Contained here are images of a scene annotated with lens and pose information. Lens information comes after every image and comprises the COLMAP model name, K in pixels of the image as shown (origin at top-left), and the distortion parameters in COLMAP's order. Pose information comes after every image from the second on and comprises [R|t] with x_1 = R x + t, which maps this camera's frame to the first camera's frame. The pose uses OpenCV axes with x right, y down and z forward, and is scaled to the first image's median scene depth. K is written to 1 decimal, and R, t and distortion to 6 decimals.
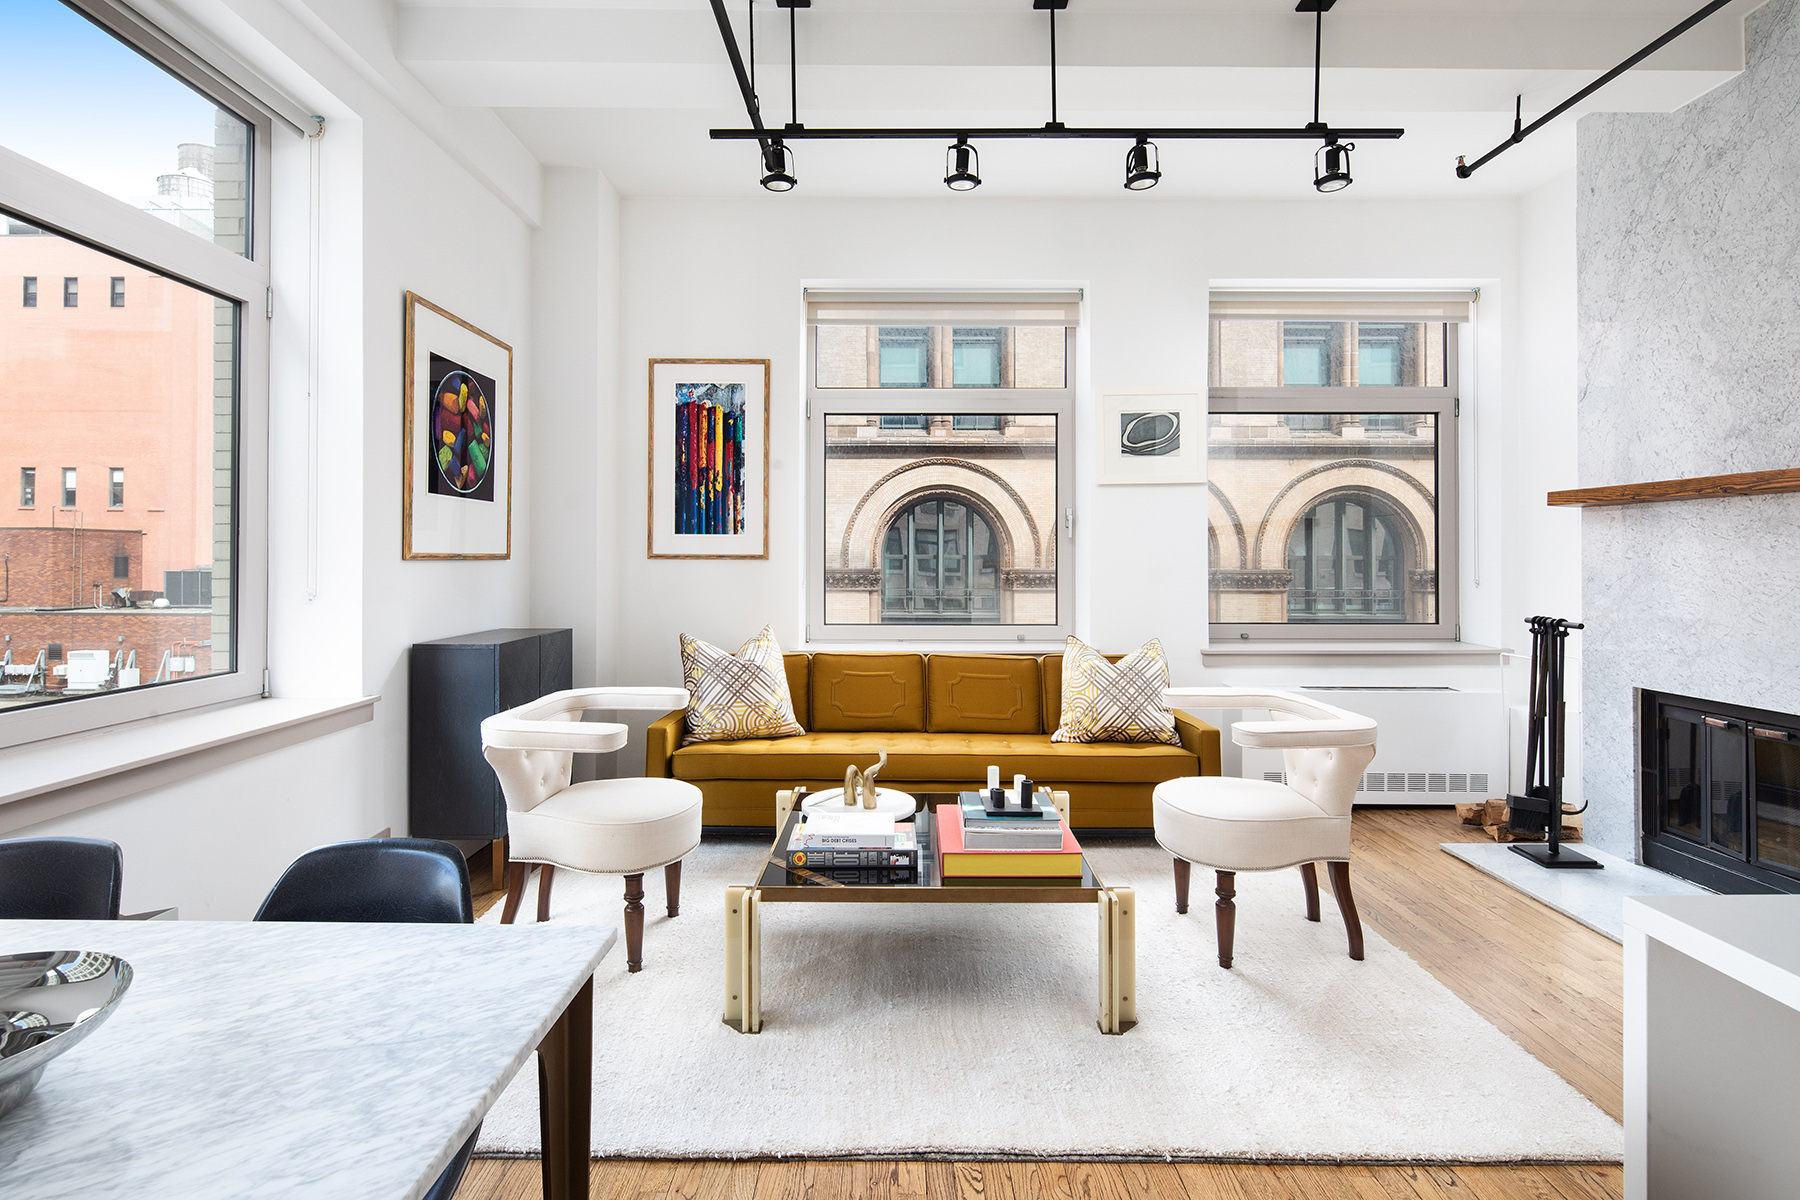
lens RADIAL K [[846.6, 0, 898.6], [0, 846.6, 547.9], [0, 0, 1]] dist [0.000732, 0.000202]
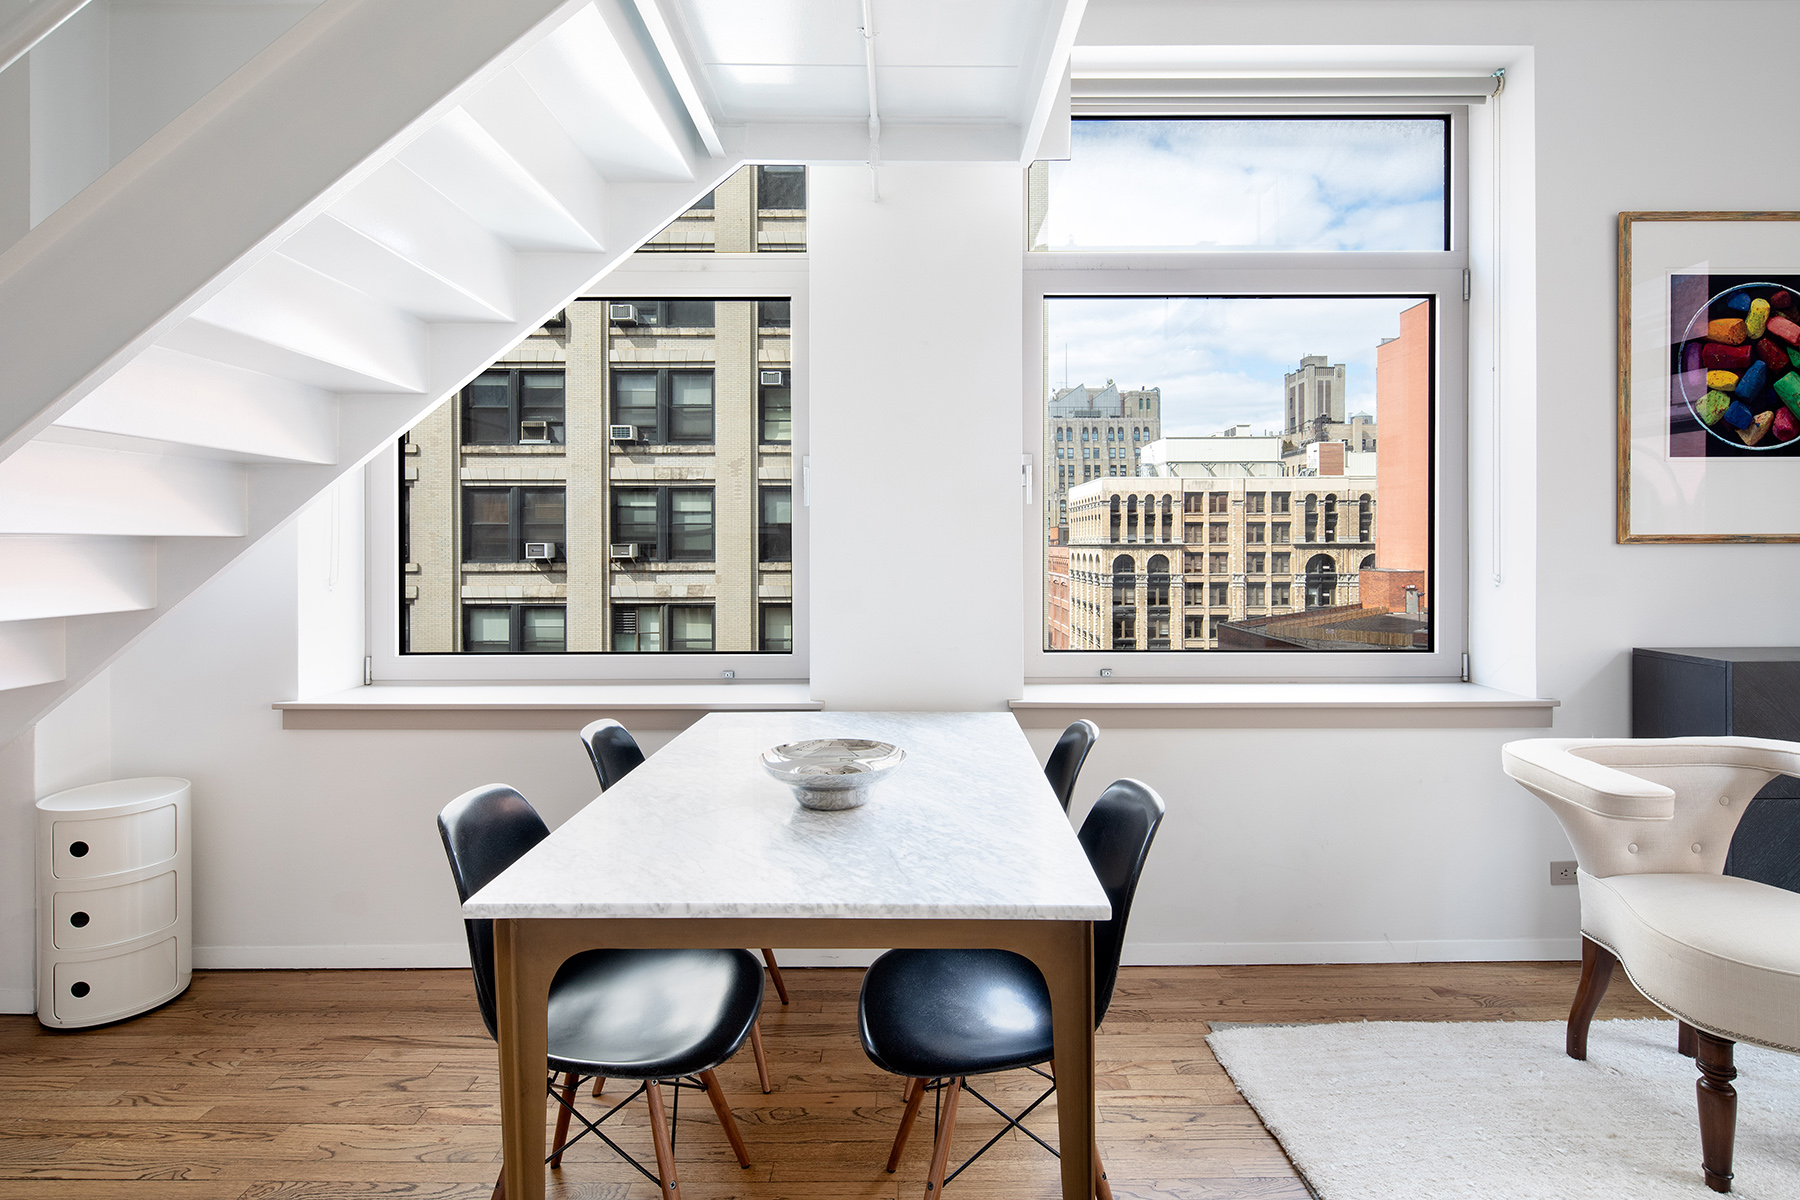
lens RADIAL K [[885.3, 0, 899.9], [0, 885.3, 556.3], [0, 0, 1]] dist [0.001361, 0.000099]
pose [[-0.002720, 0.005306, -0.999982, 0.301377], [0.011463, 0.999920, 0.005274, 0.015583], [0.999931, -0.011449, -0.002781, 0.335607]]
